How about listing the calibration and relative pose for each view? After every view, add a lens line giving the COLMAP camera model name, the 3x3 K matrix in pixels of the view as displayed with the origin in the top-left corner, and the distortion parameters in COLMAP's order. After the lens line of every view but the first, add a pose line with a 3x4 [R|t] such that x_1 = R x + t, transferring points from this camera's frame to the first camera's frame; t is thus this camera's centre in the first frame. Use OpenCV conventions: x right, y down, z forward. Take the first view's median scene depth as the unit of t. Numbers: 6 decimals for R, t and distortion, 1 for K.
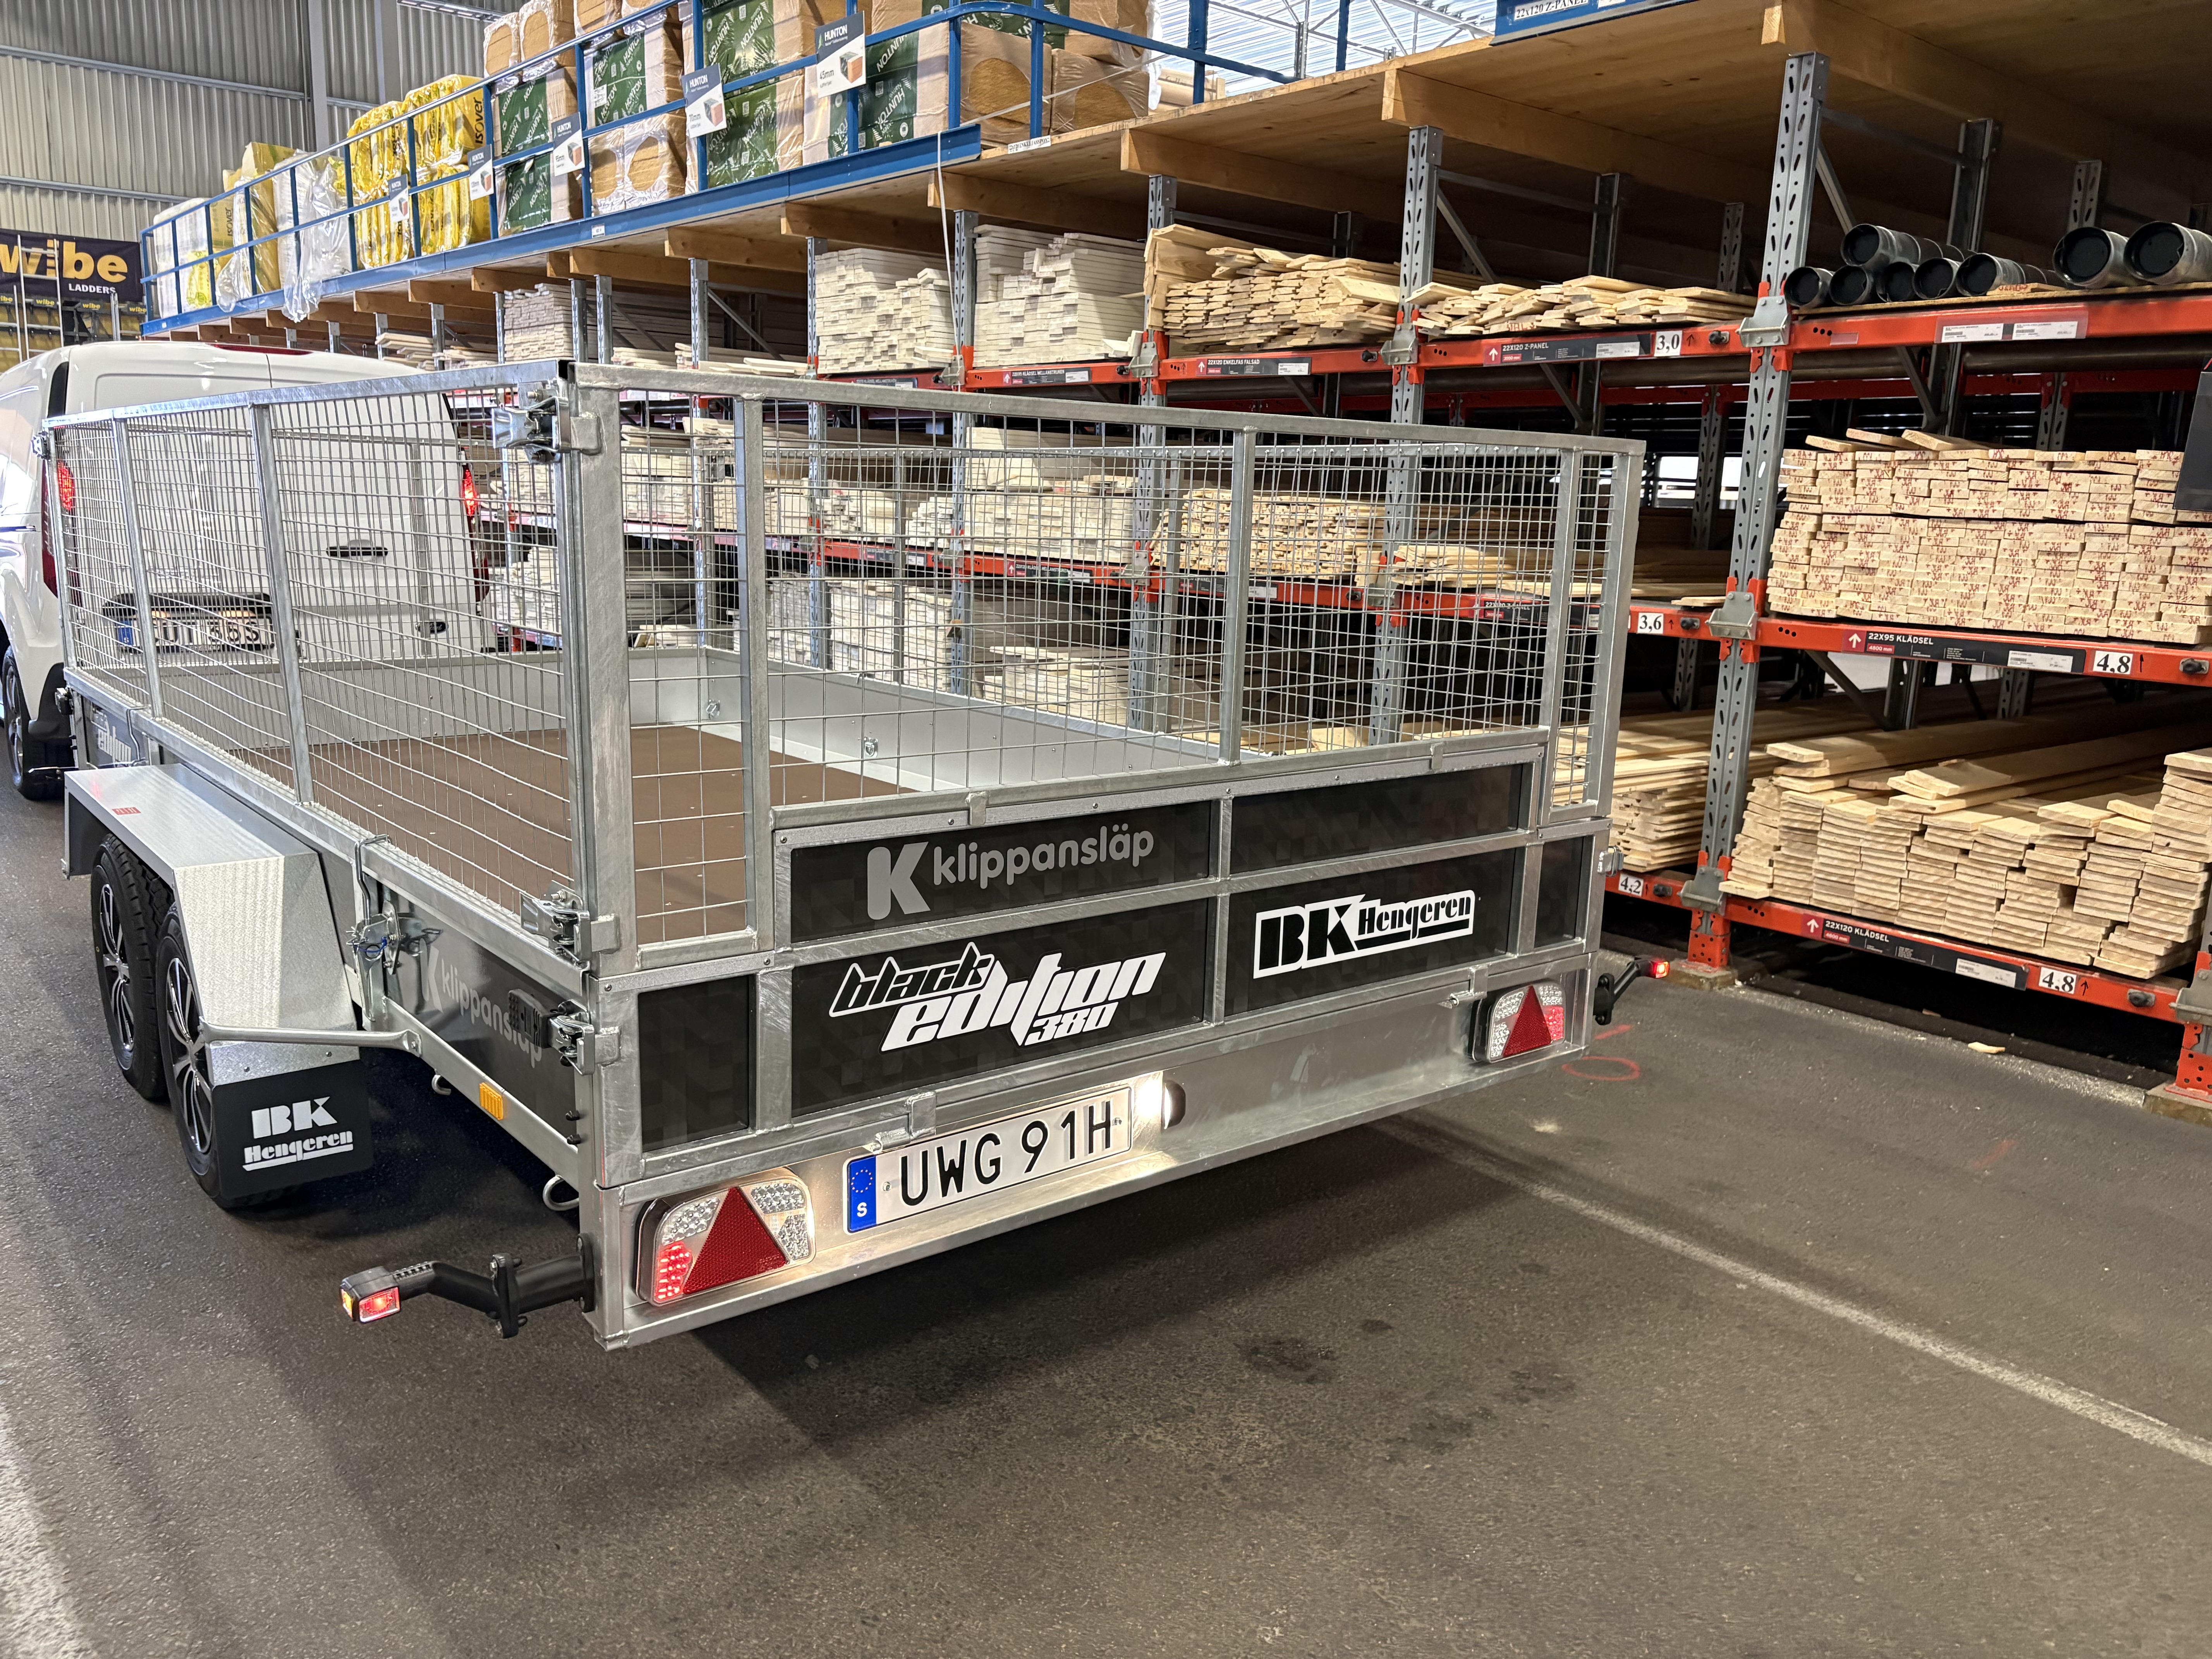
lens RADIAL K [[1663.3, 0, 1114.4], [0, 1663.3, 829.2], [0, 0, 1]] dist [0.045014, -0.045853]
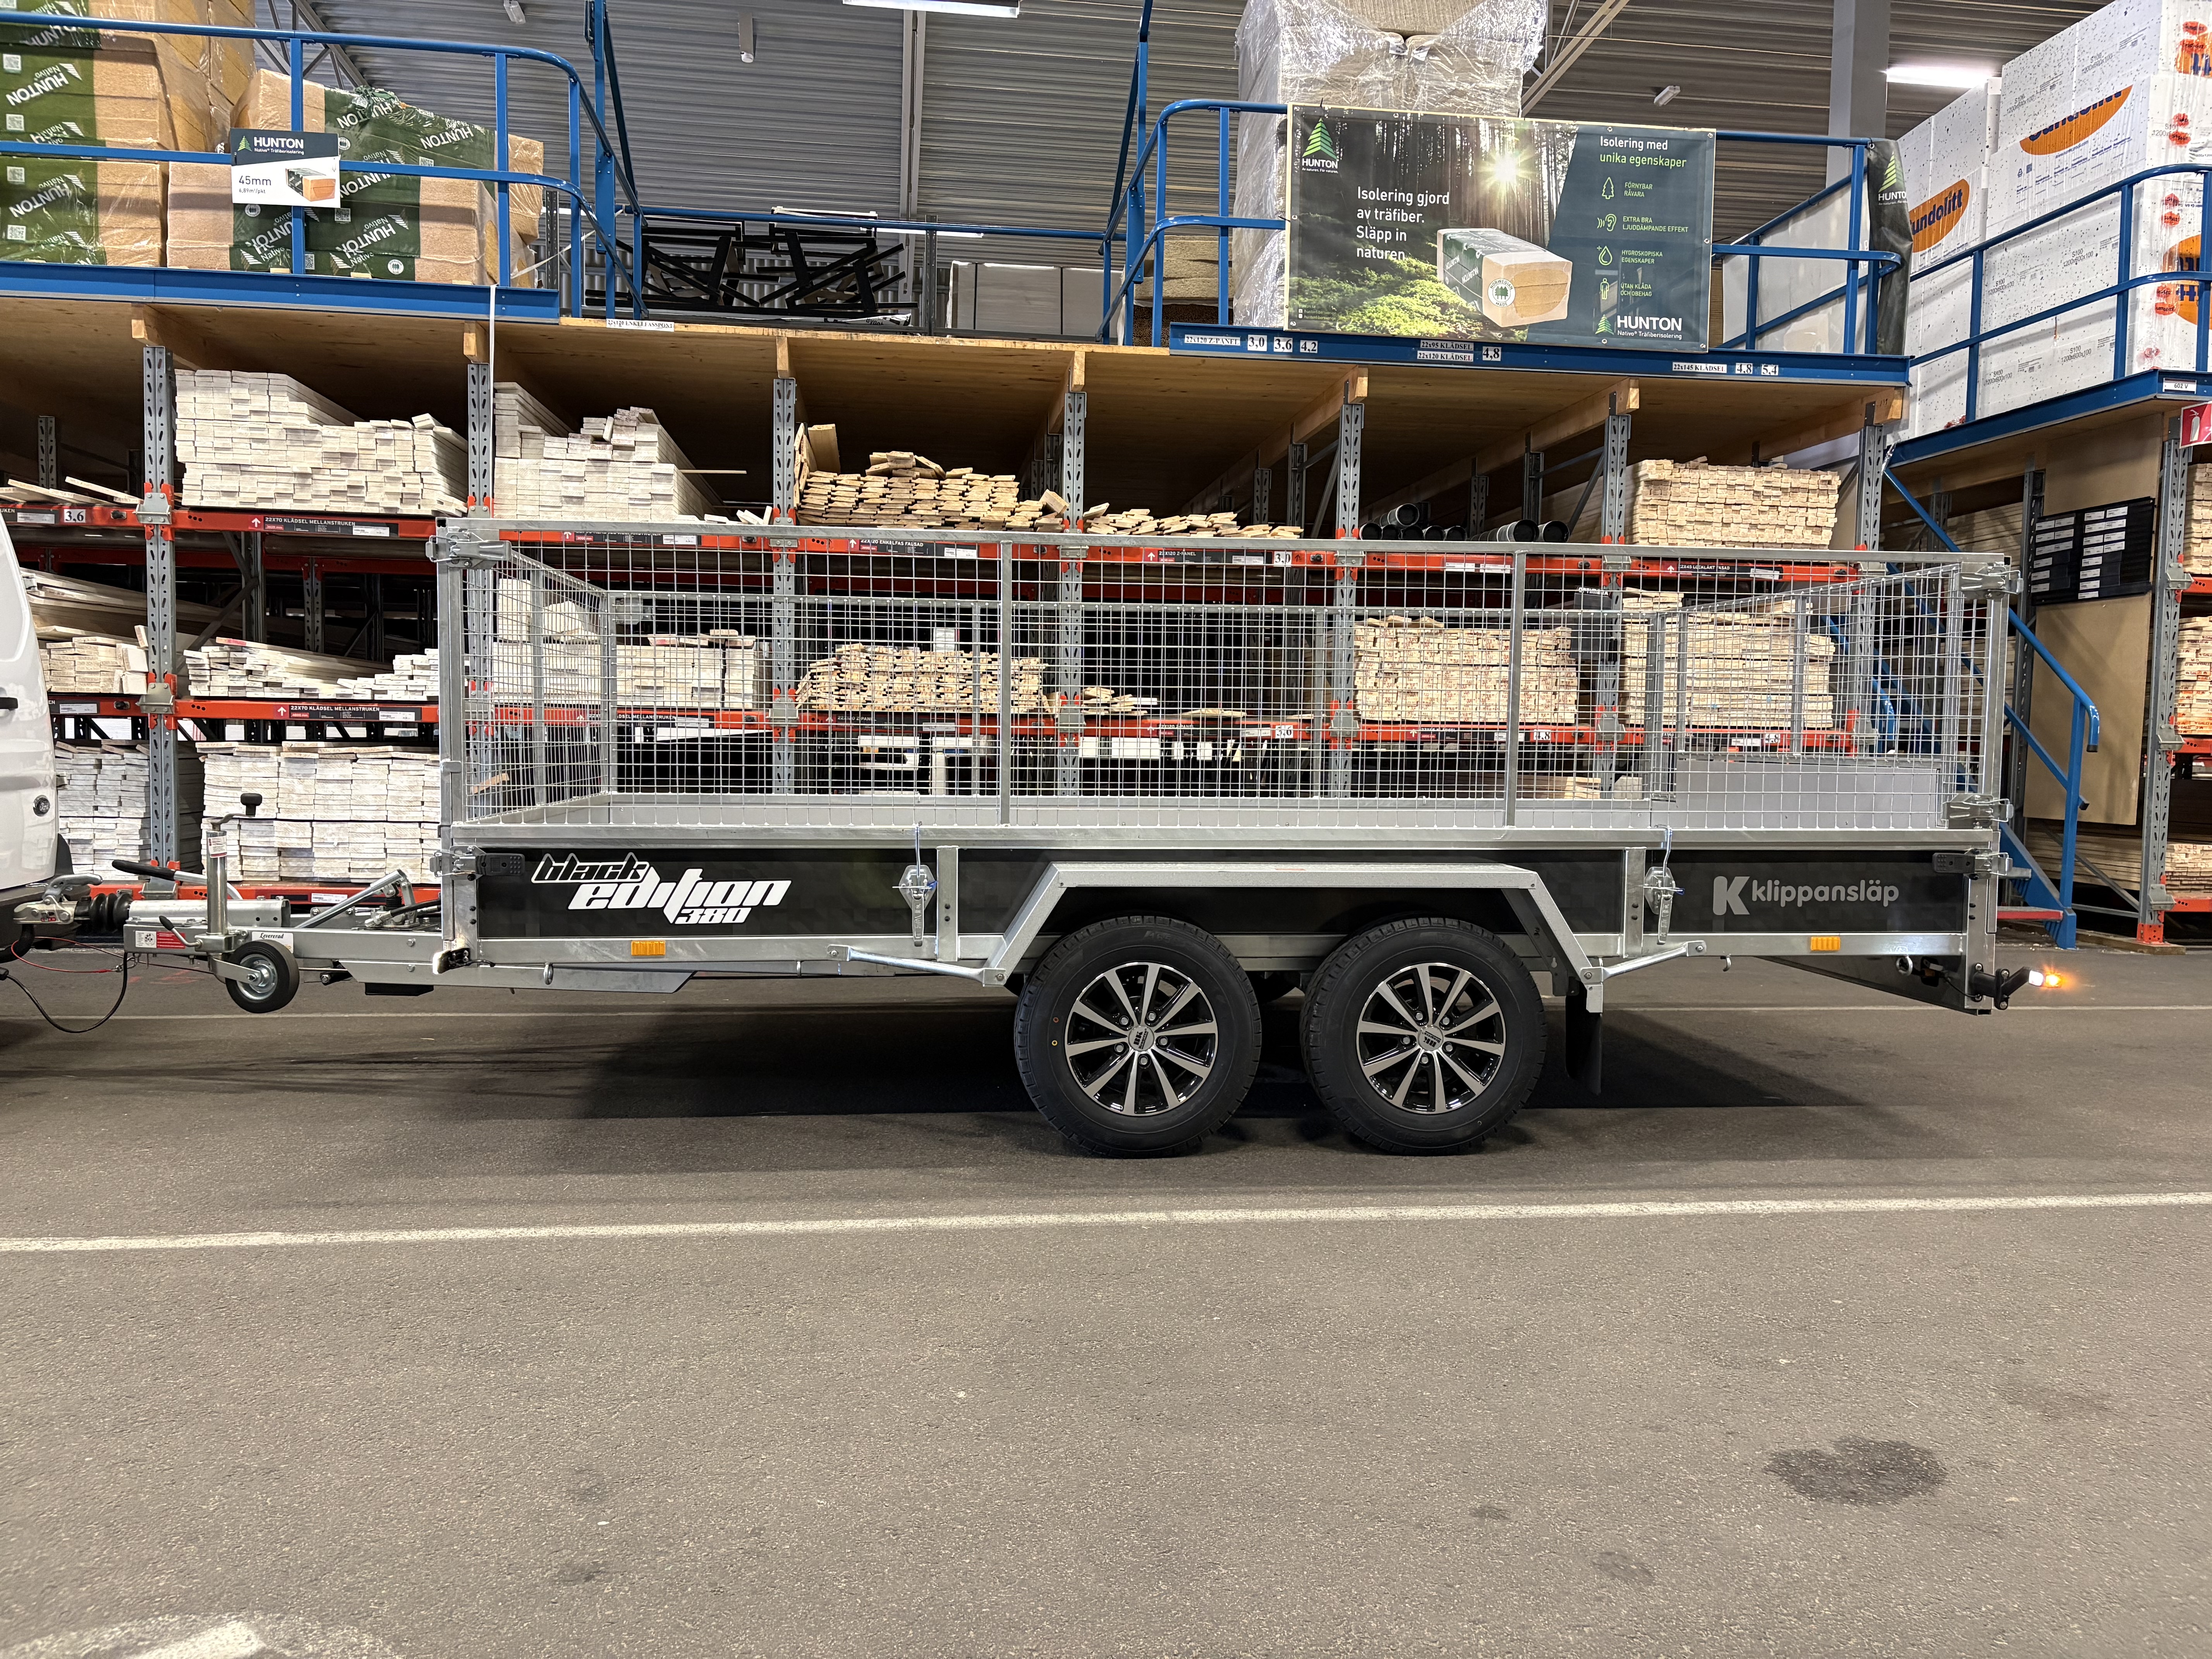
lens RADIAL K [[1663.3, 0, 1114.4], [0, 1663.3, 829.2], [0, 0, 1]] dist [0.045014, -0.045853]
pose [[0.533769, -0.074387, 0.842353, -0.861879], [0.167093, 0.985761, -0.018830, -0.023177], [-0.828958, 0.150802, 0.538598, 0.238551]]
